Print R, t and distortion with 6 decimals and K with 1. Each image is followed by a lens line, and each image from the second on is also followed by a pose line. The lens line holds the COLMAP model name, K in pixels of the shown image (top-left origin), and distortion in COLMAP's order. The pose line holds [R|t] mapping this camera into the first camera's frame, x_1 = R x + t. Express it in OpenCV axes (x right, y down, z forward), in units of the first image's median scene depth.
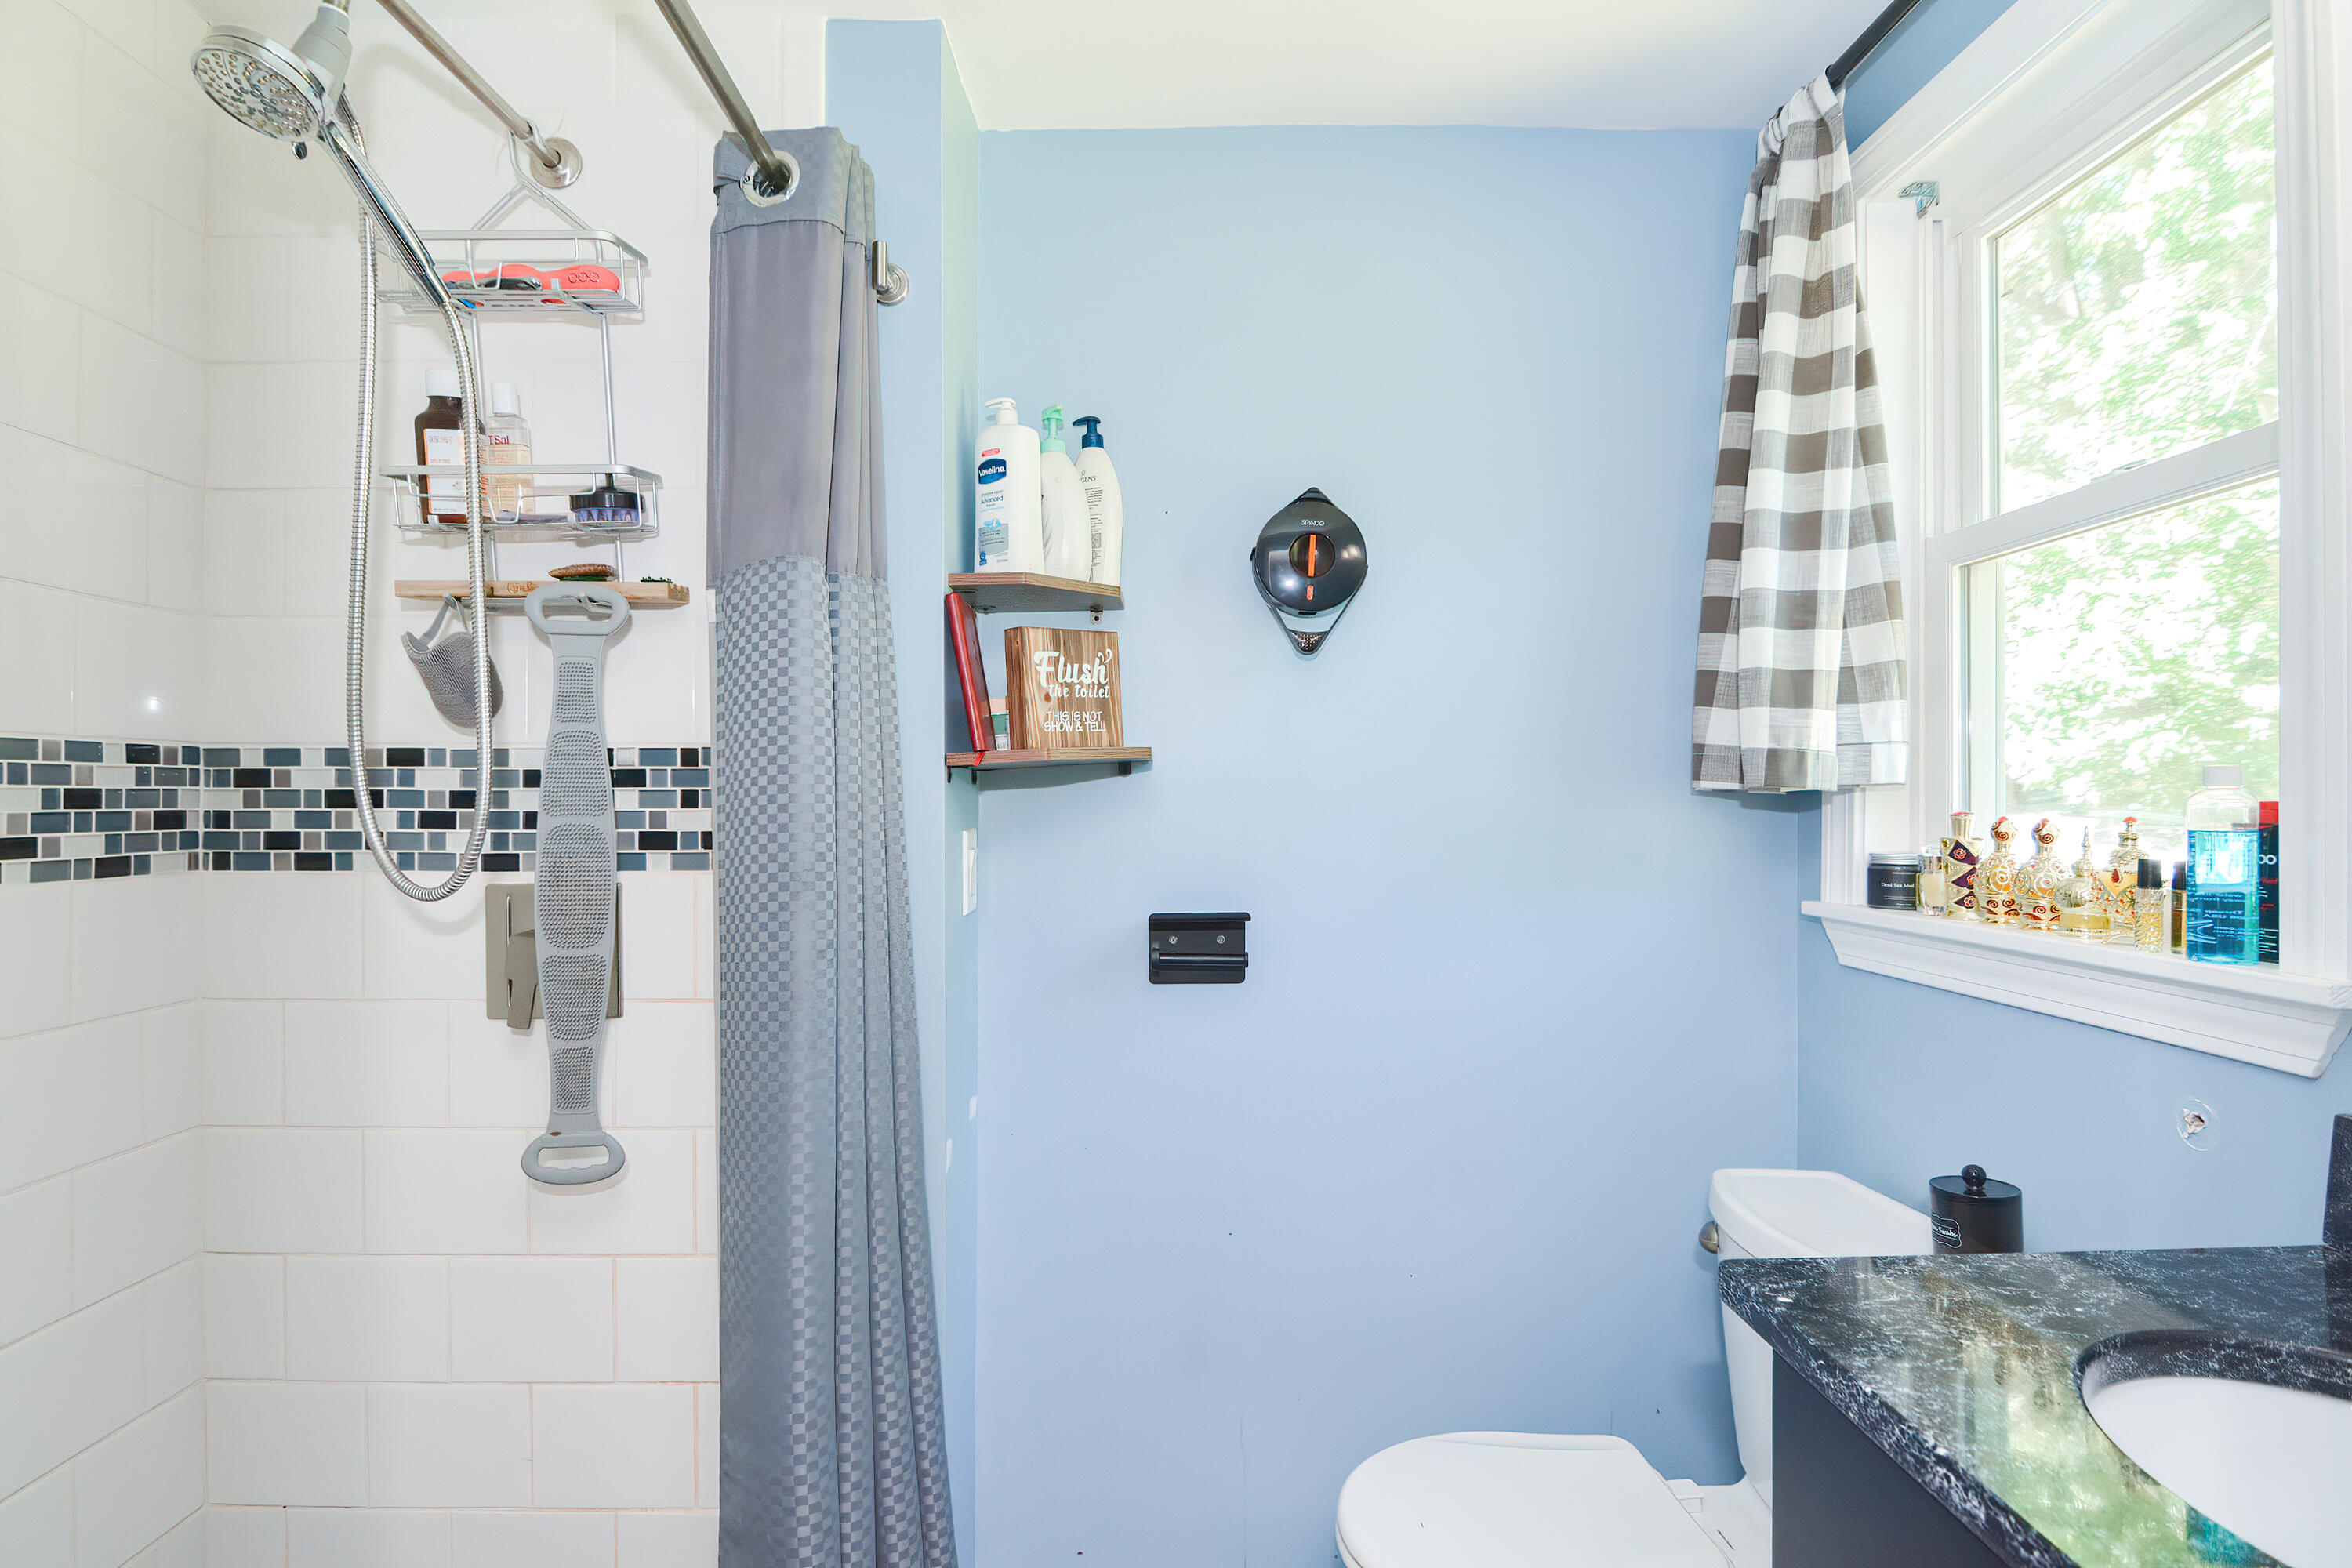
lens RADIAL K [[1156.0, 0, 1171.7], [0, 1156.0, 775.4], [0, 0, 1]] dist [0.000344, -0.001413]
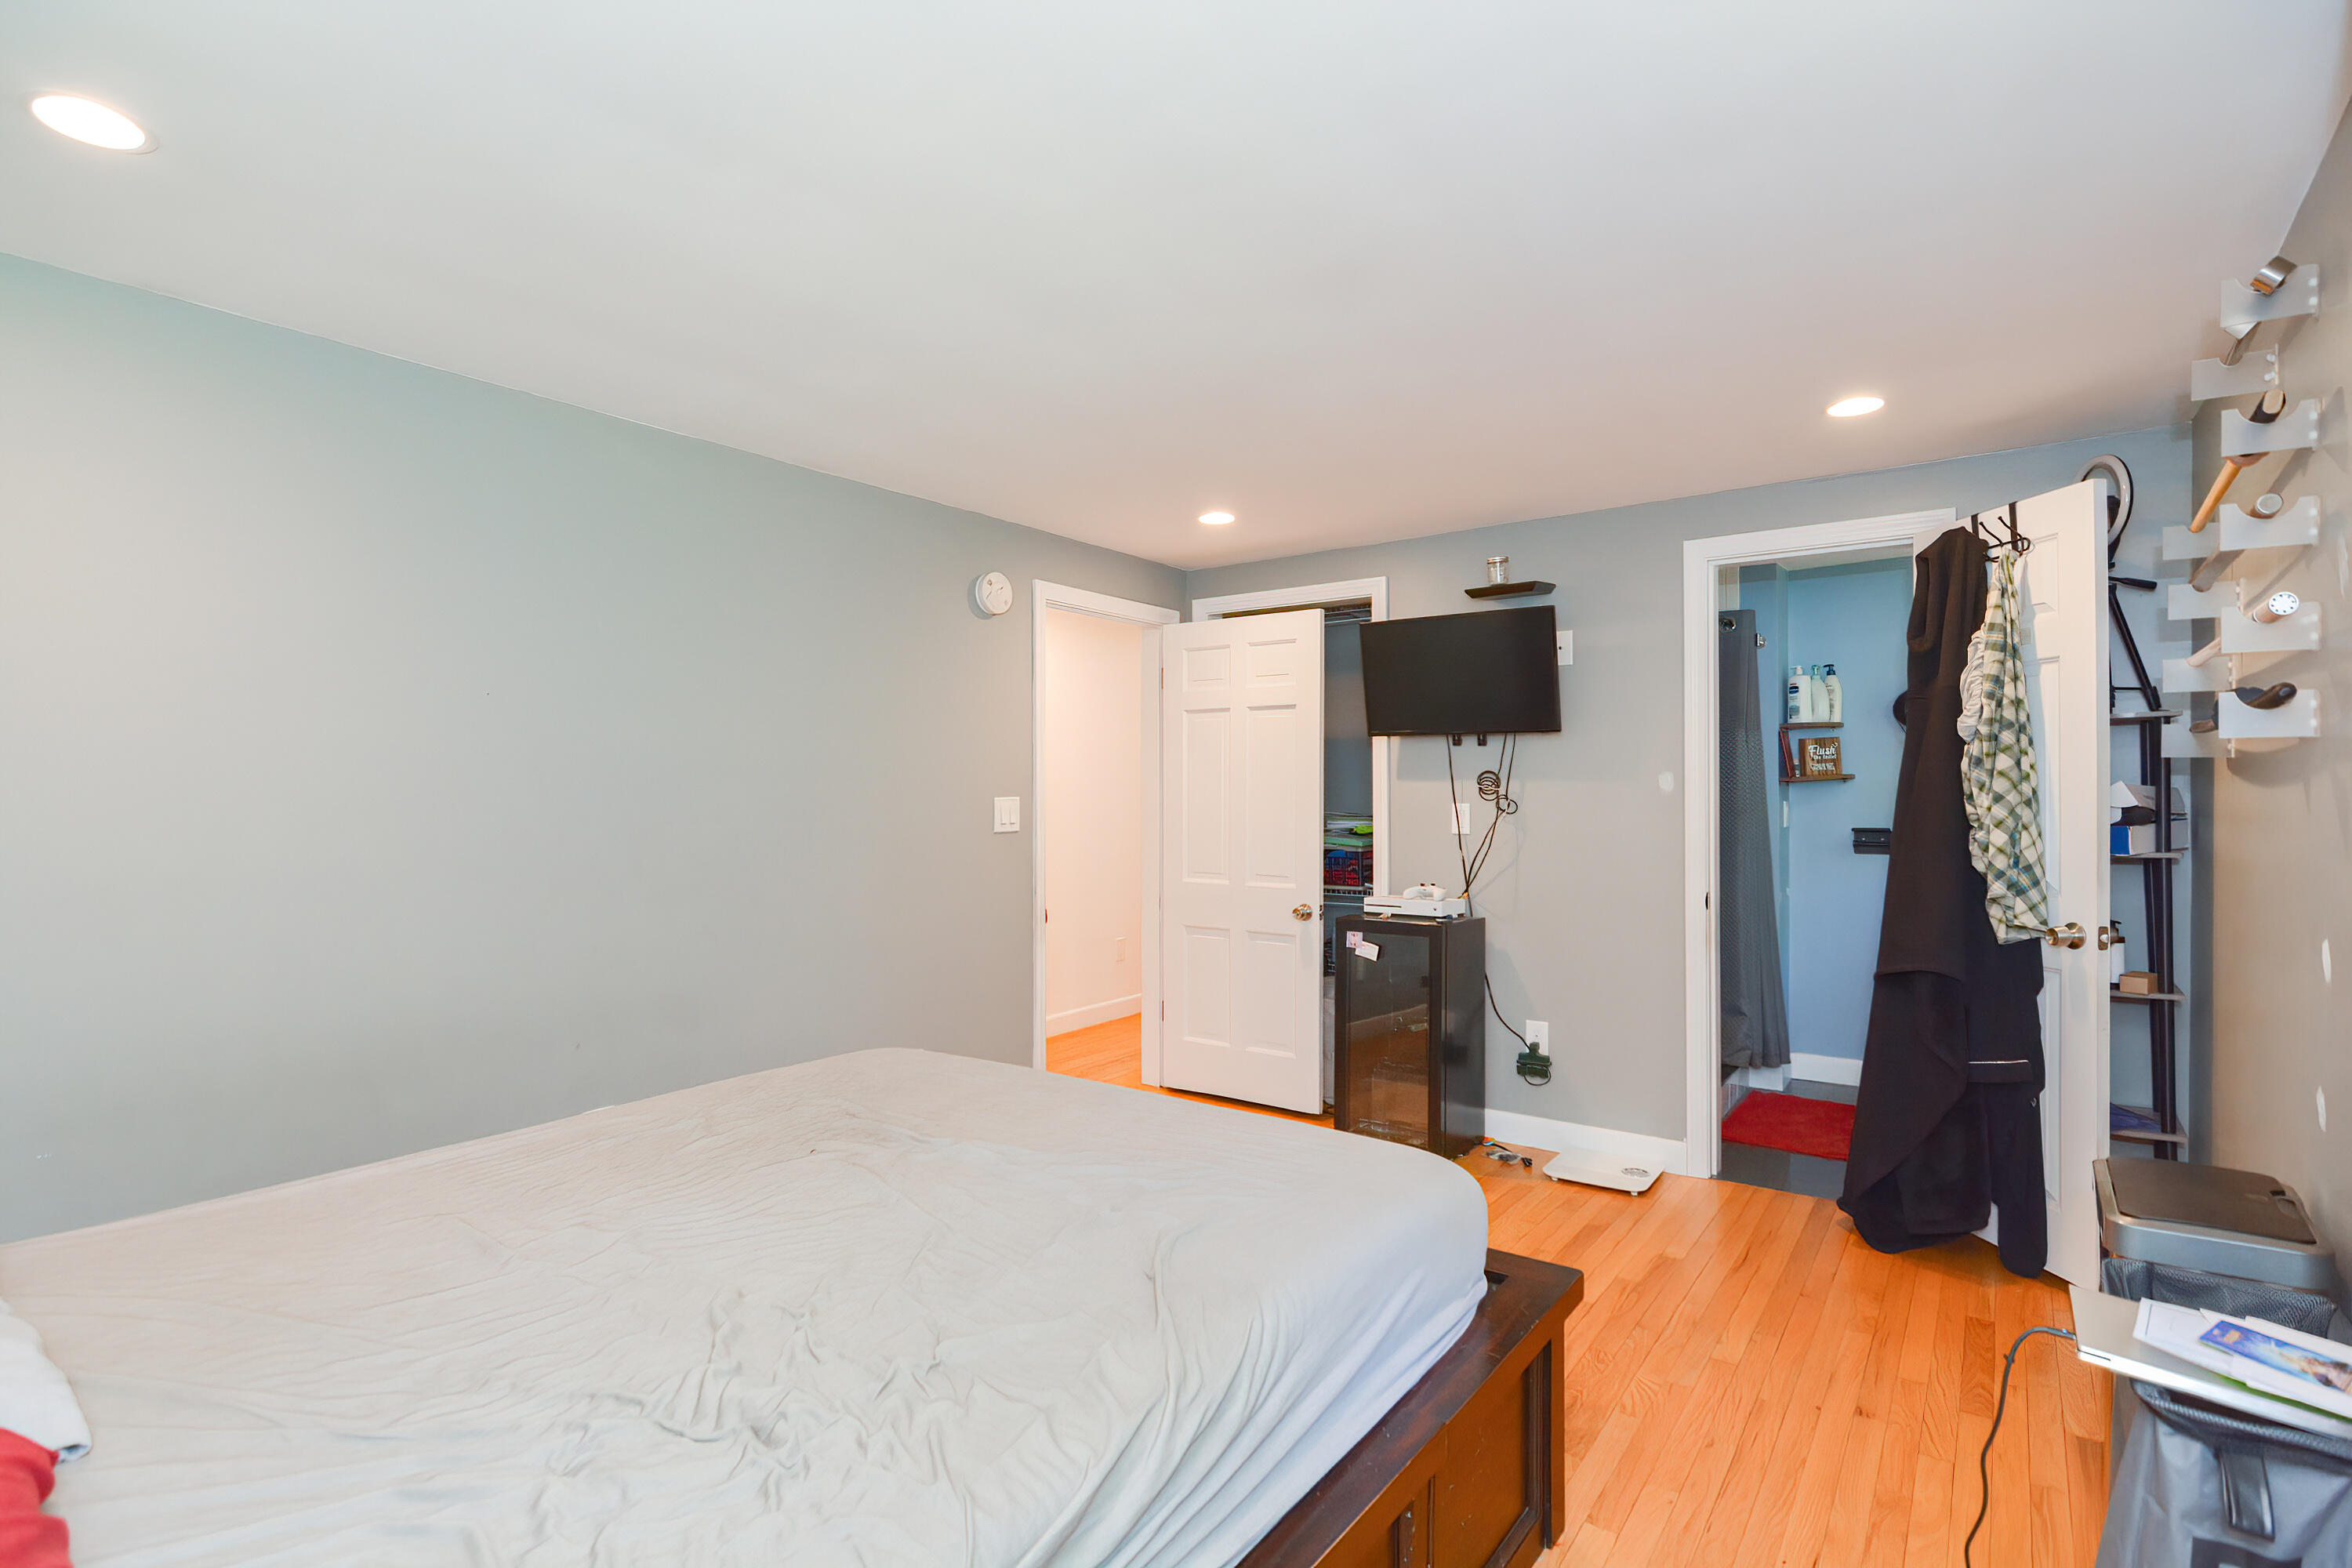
lens RADIAL K [[1156.0, 0, 1152.7], [0, 1156.0, 783.8], [0, 0, 1]] dist [0.000344, -0.001413]
pose [[0.793476, -0.008544, -0.608541, 0.385553], [0.003677, 0.999951, -0.009245, 0.024865], [0.608590, 0.005098, 0.793468, -2.642476]]
